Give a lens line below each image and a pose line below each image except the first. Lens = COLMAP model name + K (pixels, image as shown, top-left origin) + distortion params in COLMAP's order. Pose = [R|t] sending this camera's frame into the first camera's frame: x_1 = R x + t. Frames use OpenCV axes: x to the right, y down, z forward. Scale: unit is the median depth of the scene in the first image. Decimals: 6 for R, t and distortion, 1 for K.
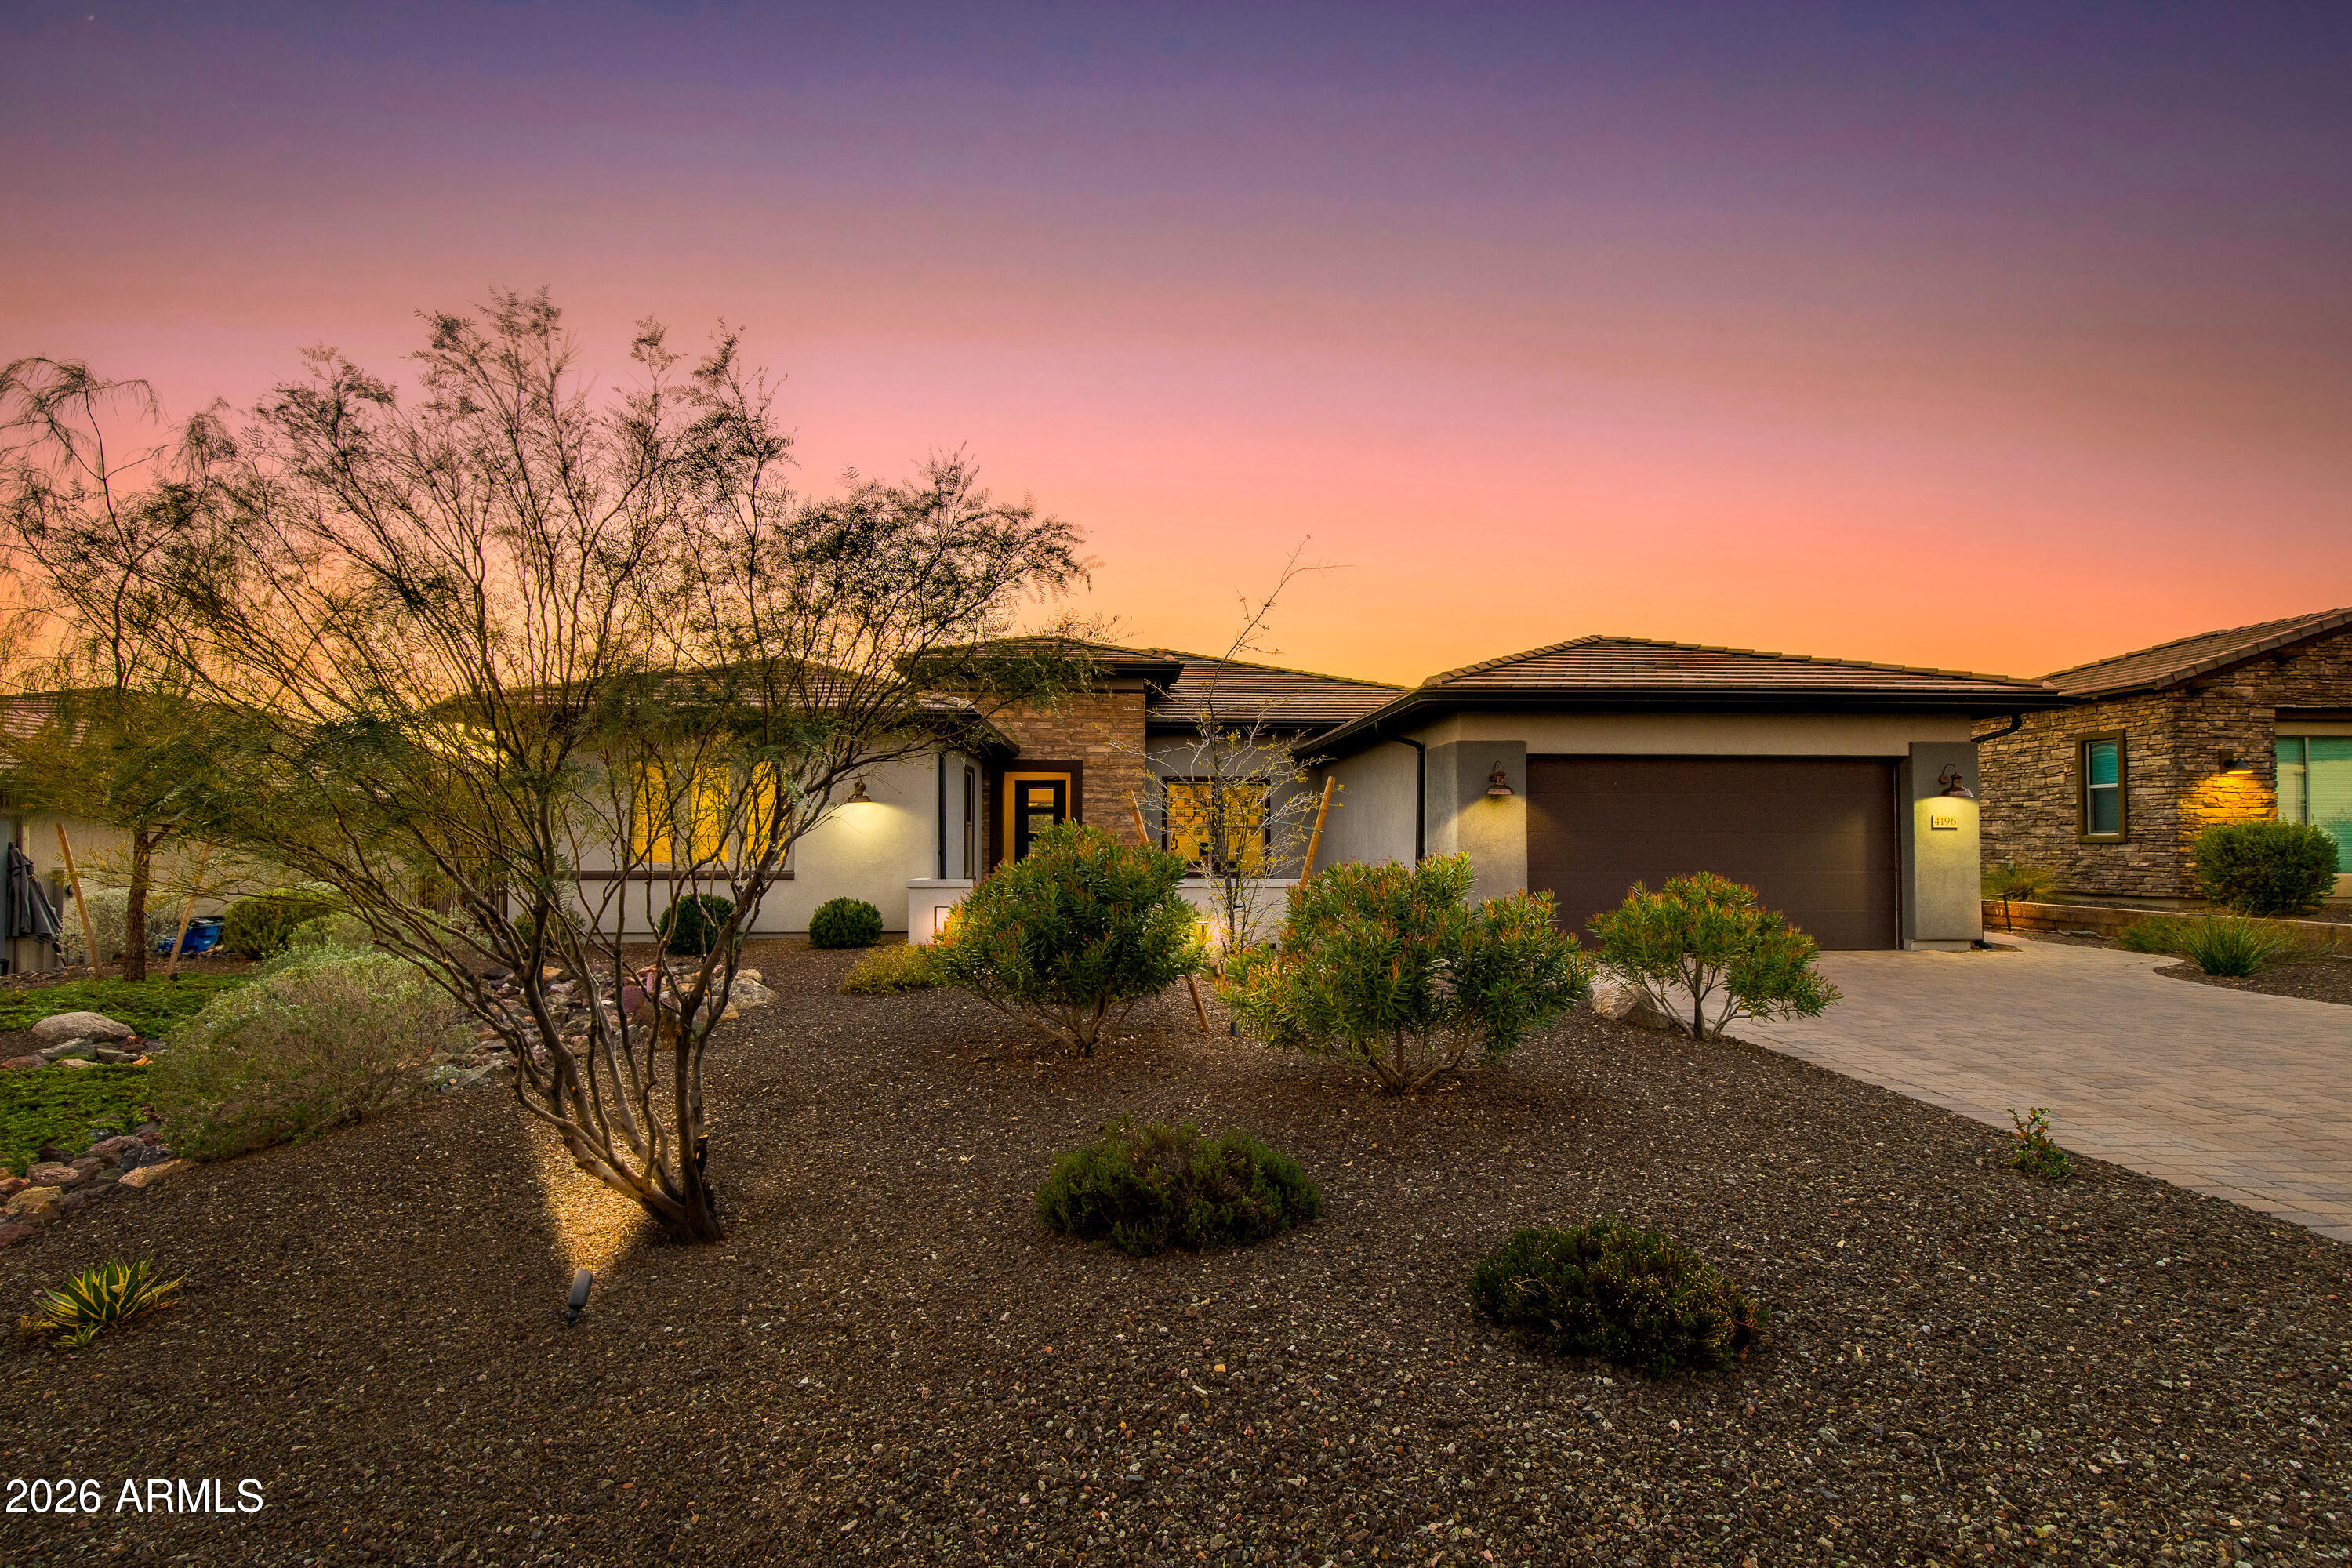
lens RADIAL K [[1084.0, 0, 1166.6], [0, 1084.0, 791.4], [0, 0, 1]] dist [0.005448, 0.000888]
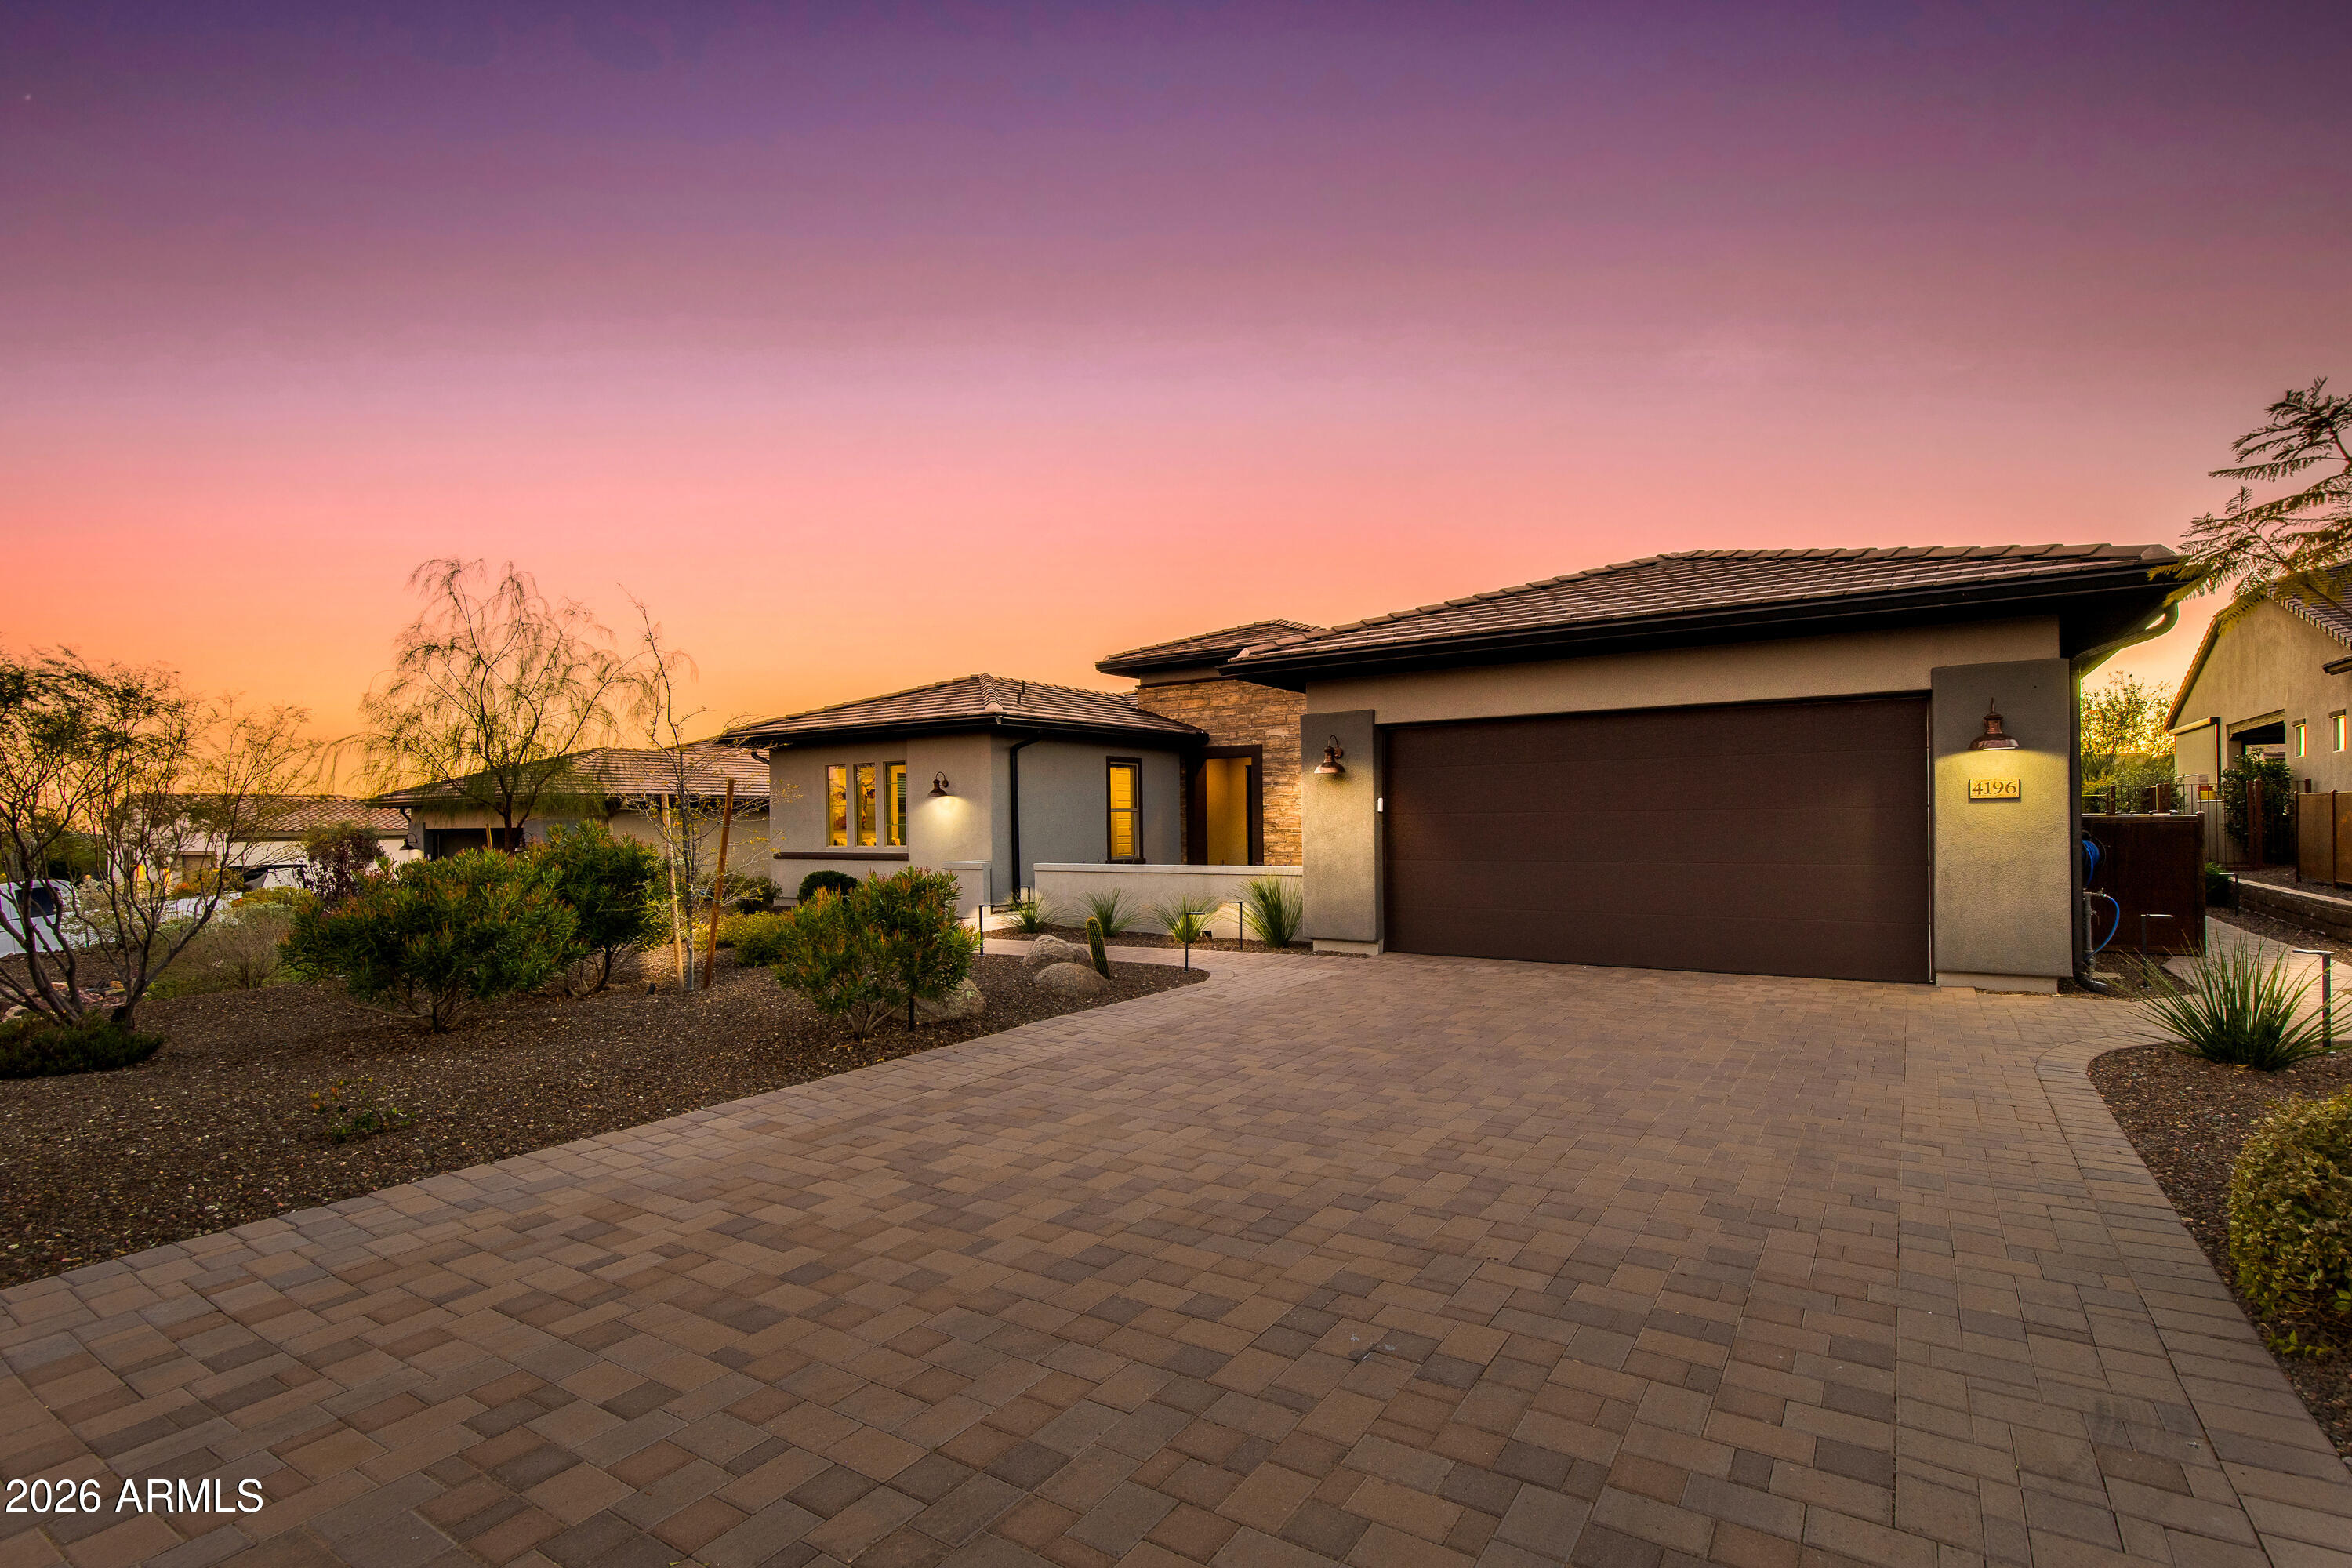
lens RADIAL K [[1084.0, 0, 1195.2], [0, 1084.0, 807.0], [0, 0, 1]] dist [0.005448, 0.000888]
pose [[0.817481, -0.018146, -0.575670, 0.636555], [0.038773, 0.998970, 0.023571, 0.004651], [0.574649, -0.041590, 0.817342, 0.191453]]
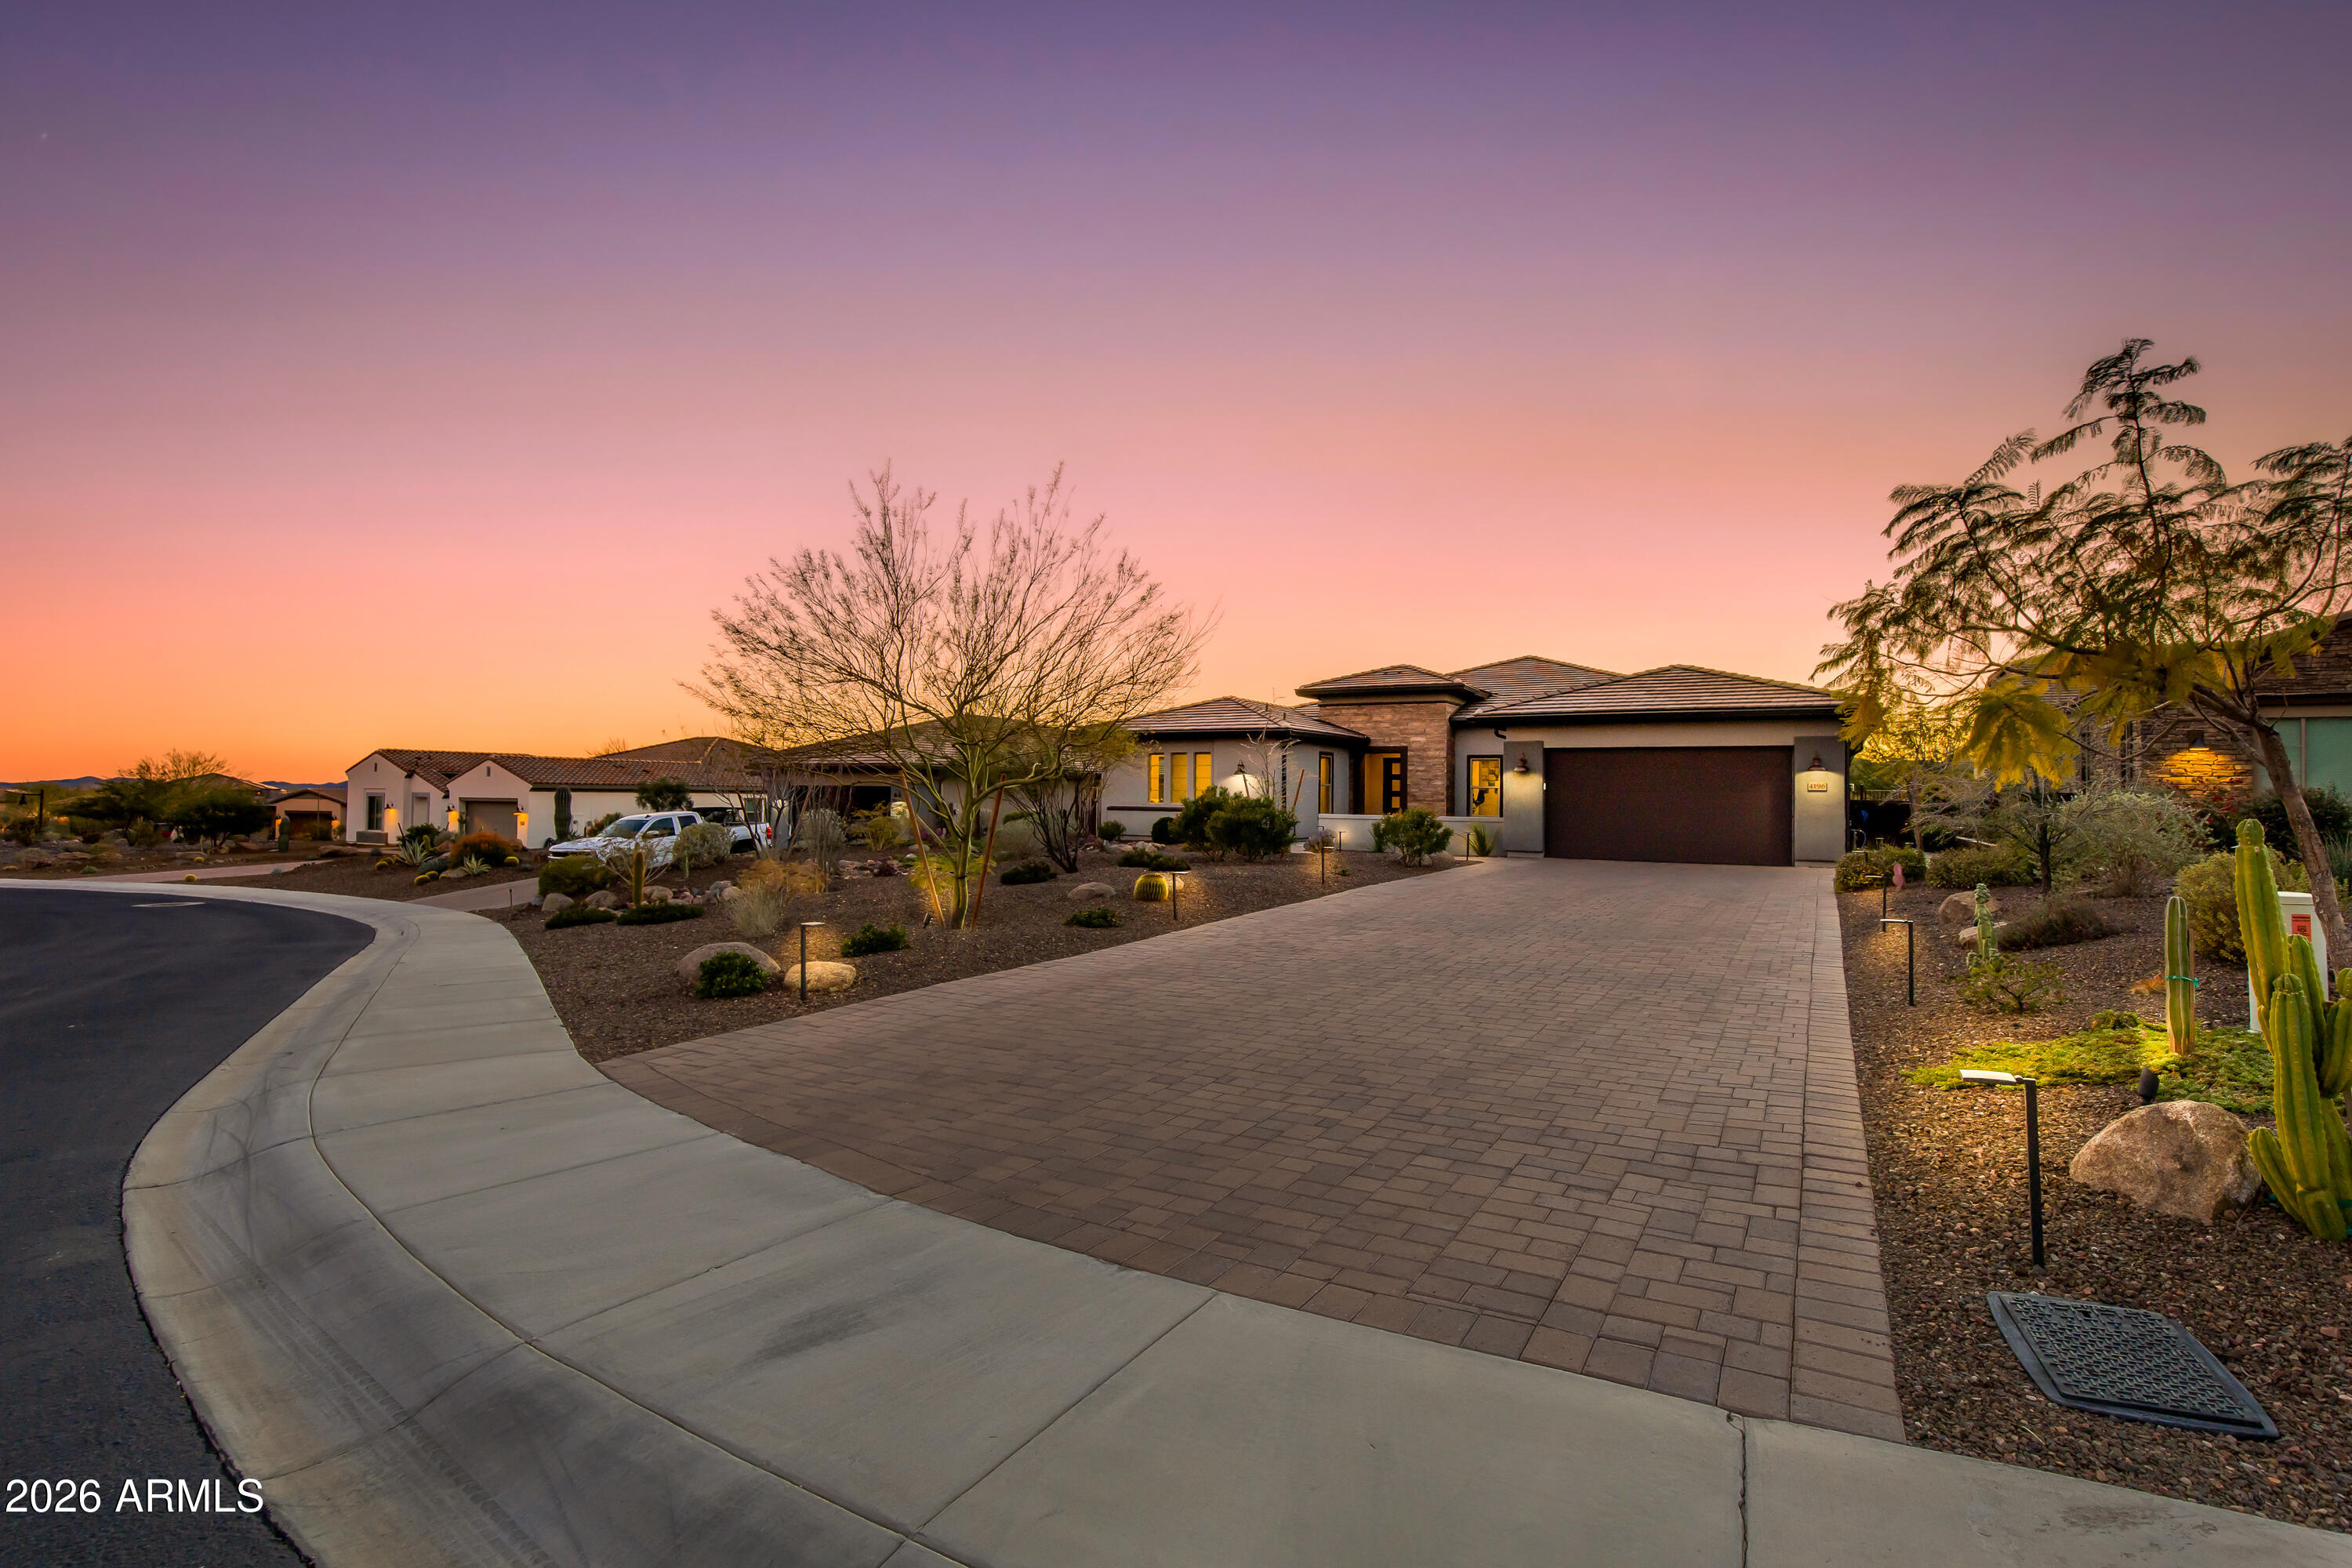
lens RADIAL K [[1084.0, 0, 1158.3], [0, 1084.0, 771.2], [0, 0, 1]] dist [0.005448, 0.000888]
pose [[0.831608, -0.003231, -0.555353, 0.725838], [0.014904, 0.999753, 0.016501, -0.032653], [0.555162, -0.022000, 0.831451, -0.792907]]
